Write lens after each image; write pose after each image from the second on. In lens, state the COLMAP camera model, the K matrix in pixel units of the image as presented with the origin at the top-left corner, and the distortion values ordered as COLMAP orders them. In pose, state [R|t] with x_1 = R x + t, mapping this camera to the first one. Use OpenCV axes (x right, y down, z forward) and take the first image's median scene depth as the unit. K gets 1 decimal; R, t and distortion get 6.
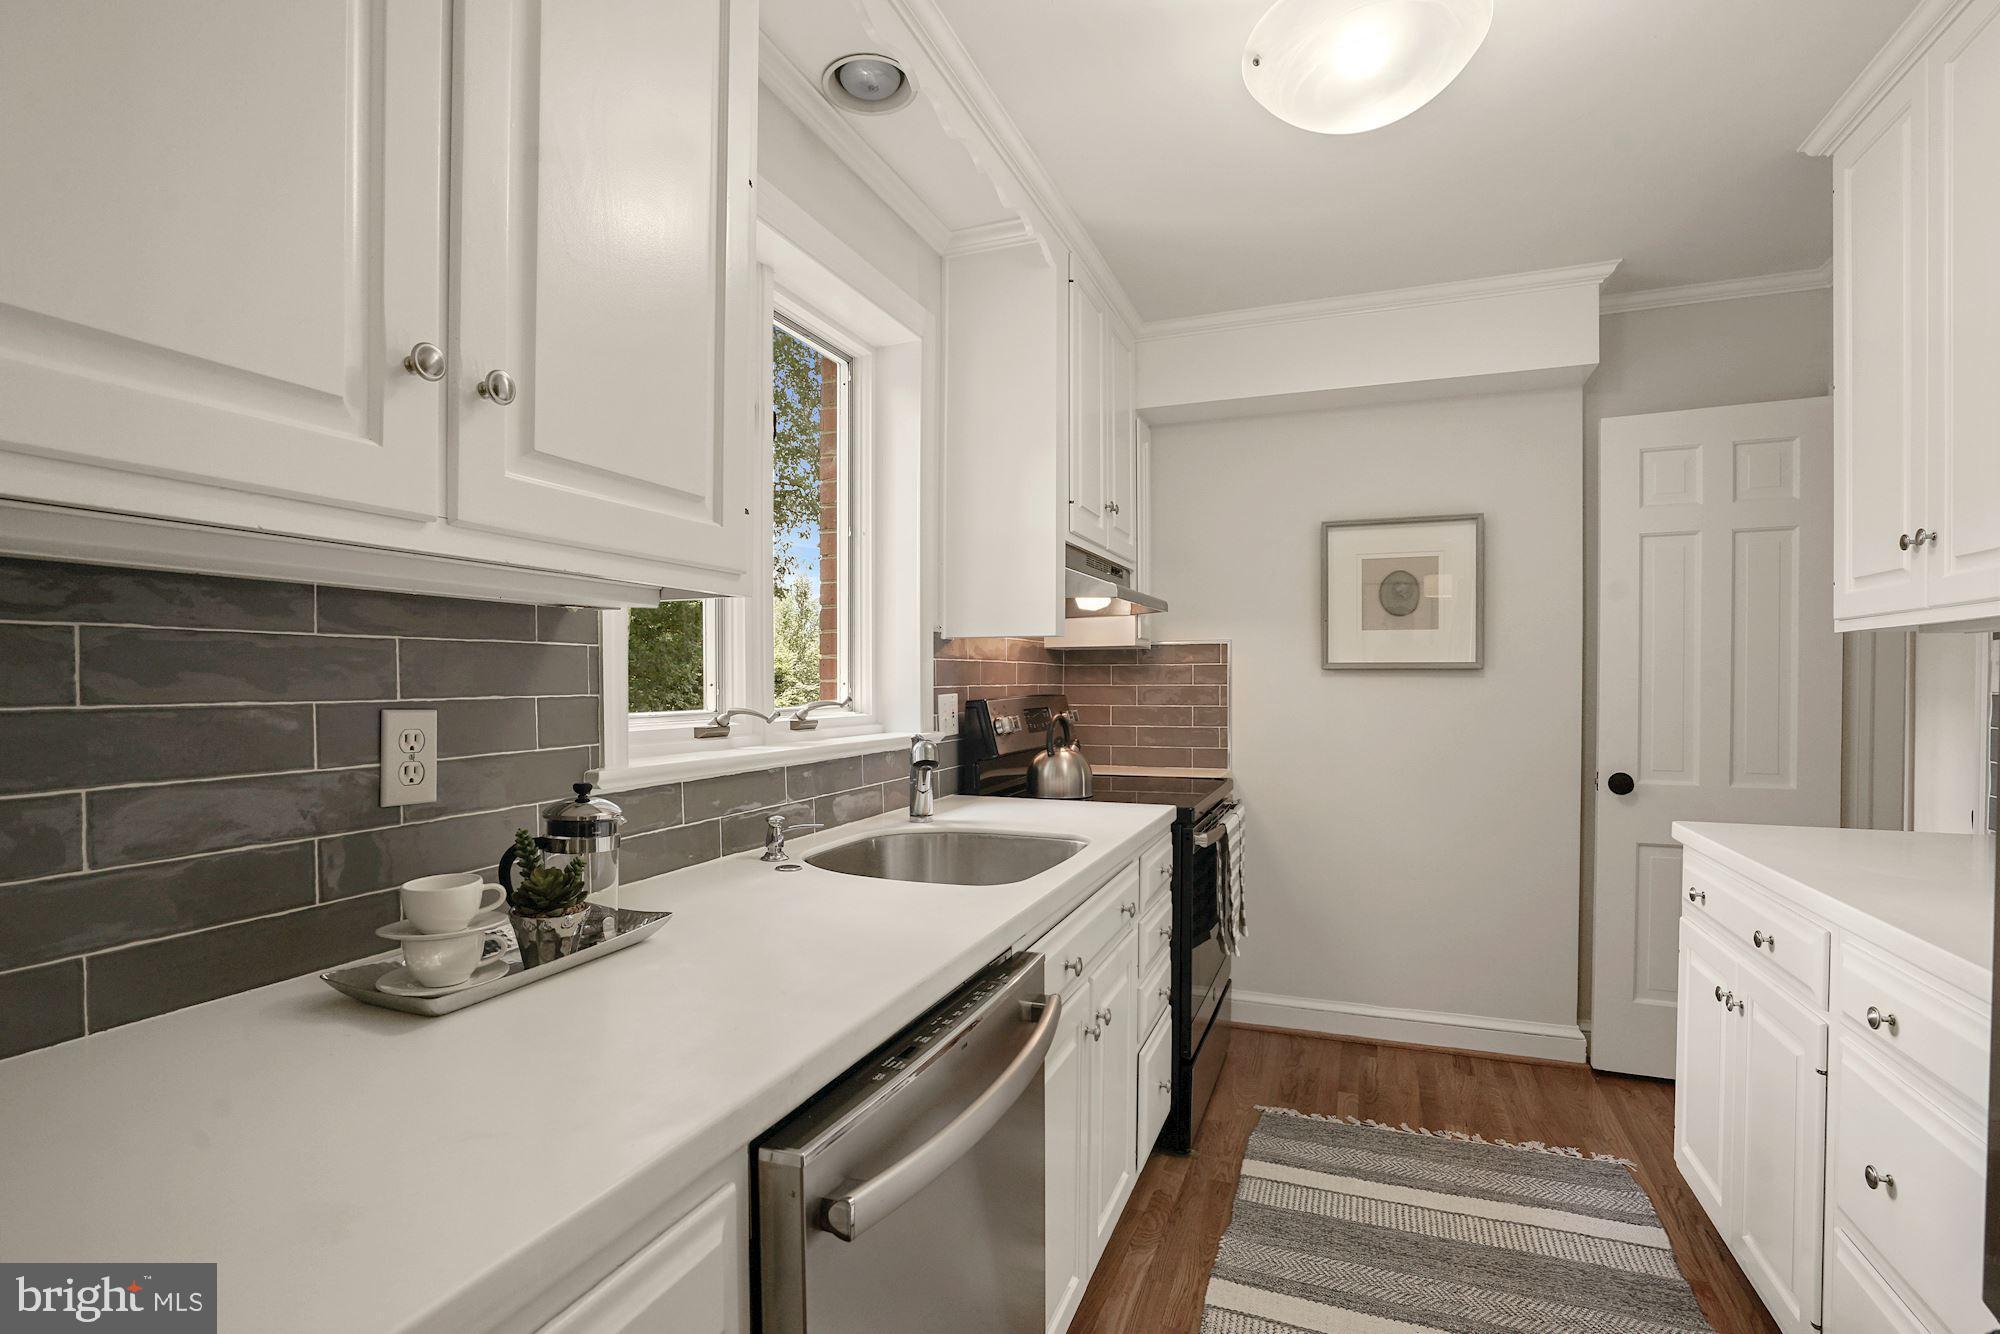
lens RADIAL K [[940.9, 0, 1002.5], [0, 940.9, 686.1], [0, 0, 1]] dist [-0.039038, 0.011540]
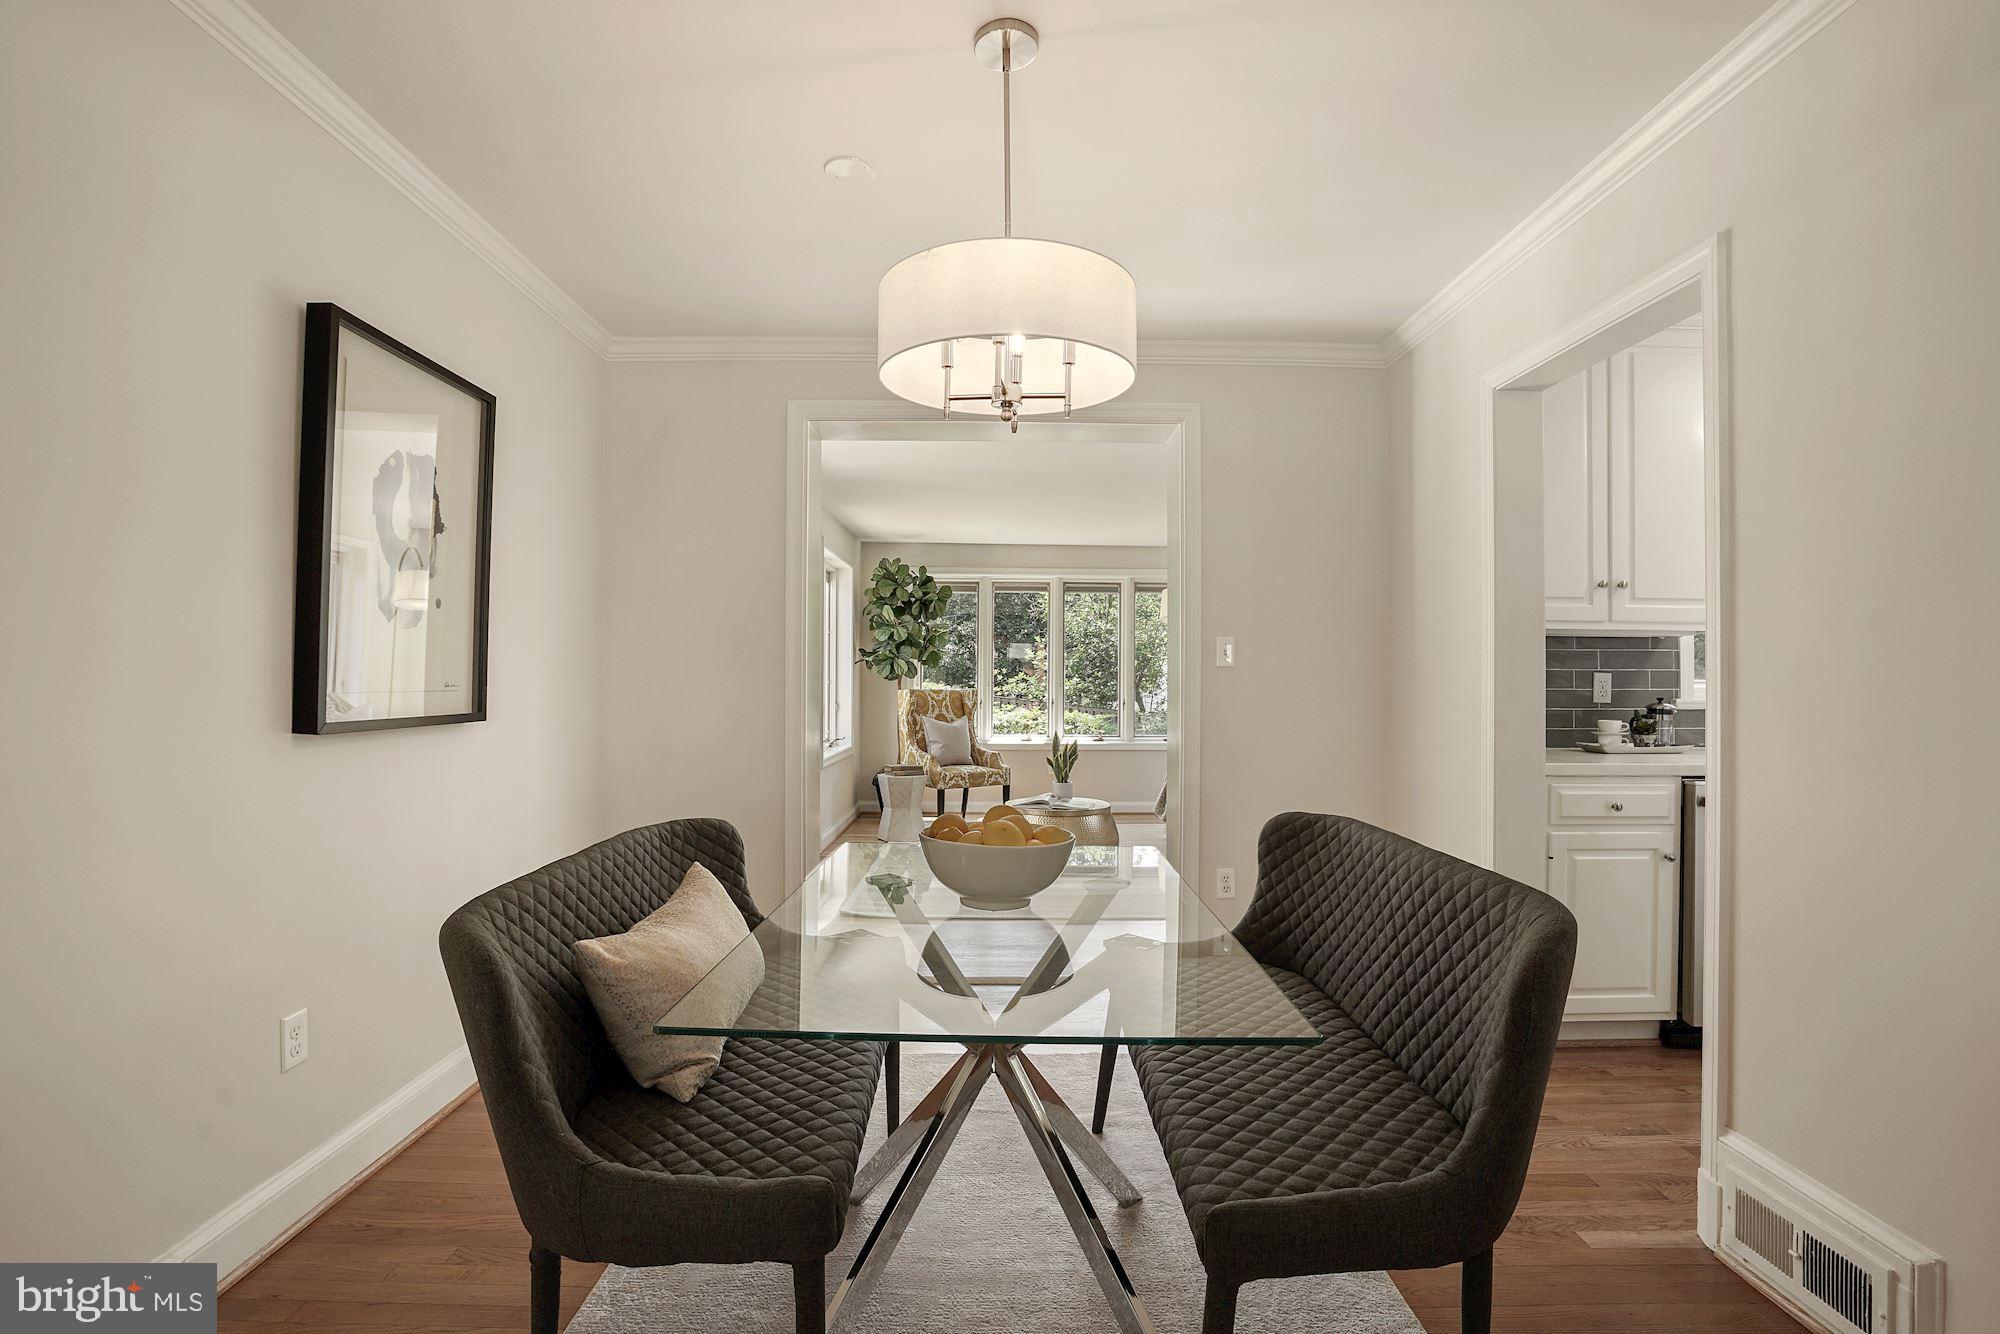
lens RADIAL K [[940.9, 0, 970.1], [0, 940.9, 669.1], [0, 0, 1]] dist [-0.039038, 0.011540]
pose [[0.375441, -0.004318, -0.926836, 1.483912], [-0.013881, 0.999851, -0.010281, 0.075796], [0.926742, 0.016725, 0.375325, -2.190390]]
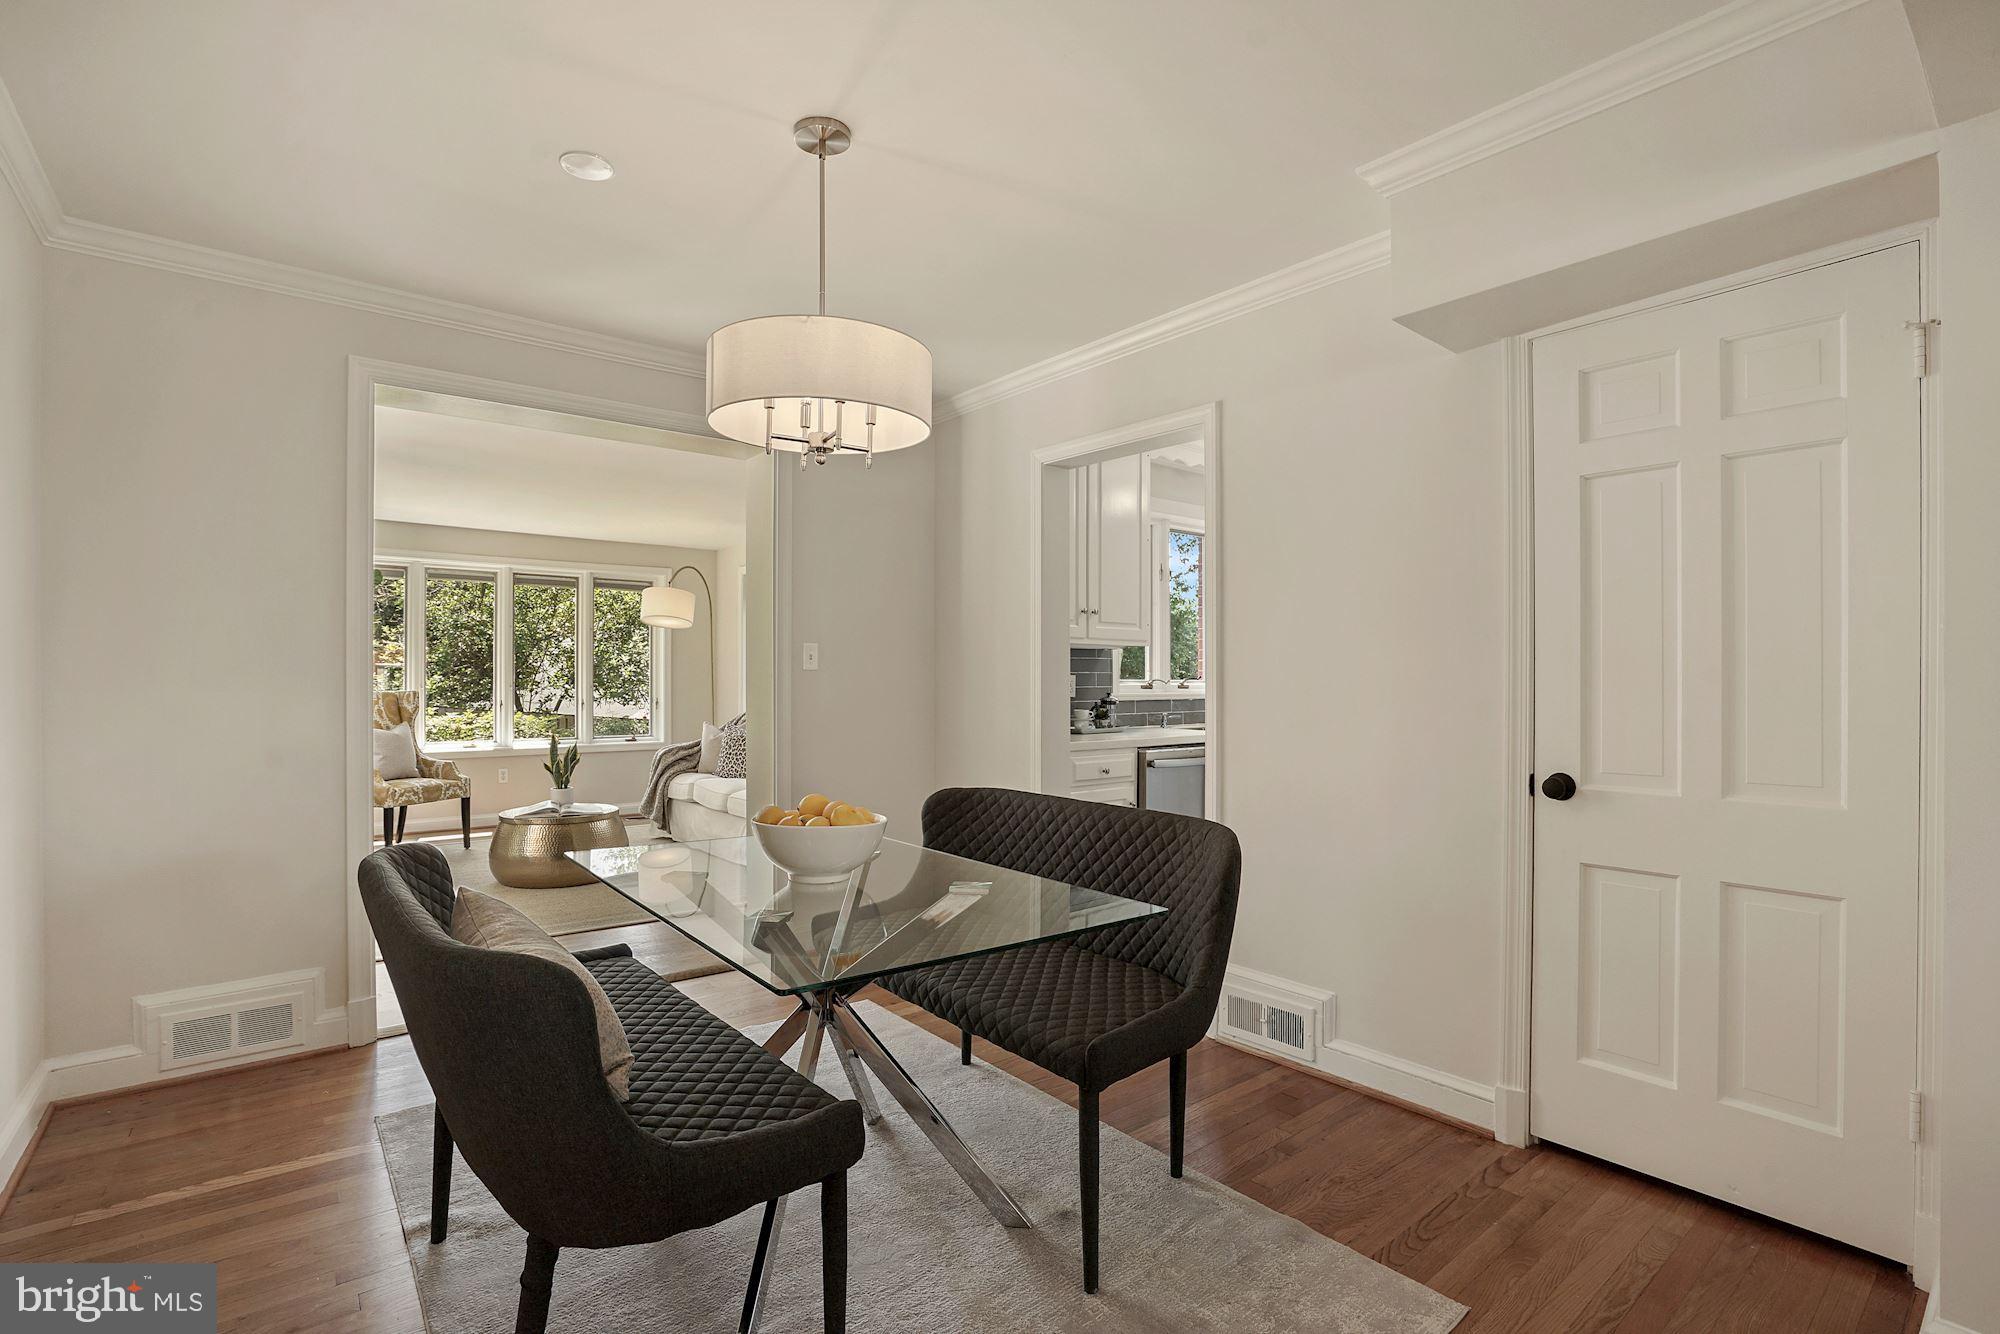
lens RADIAL K [[940.9, 0, 1012.4], [0, 940.9, 681.2], [0, 0, 1]] dist [-0.039038, 0.011540]
pose [[0.871891, 0.007191, -0.489647, 1.266860], [-0.009230, 0.999956, -0.001750, 0.065009], [0.489613, 0.006046, 0.871919, -2.955762]]
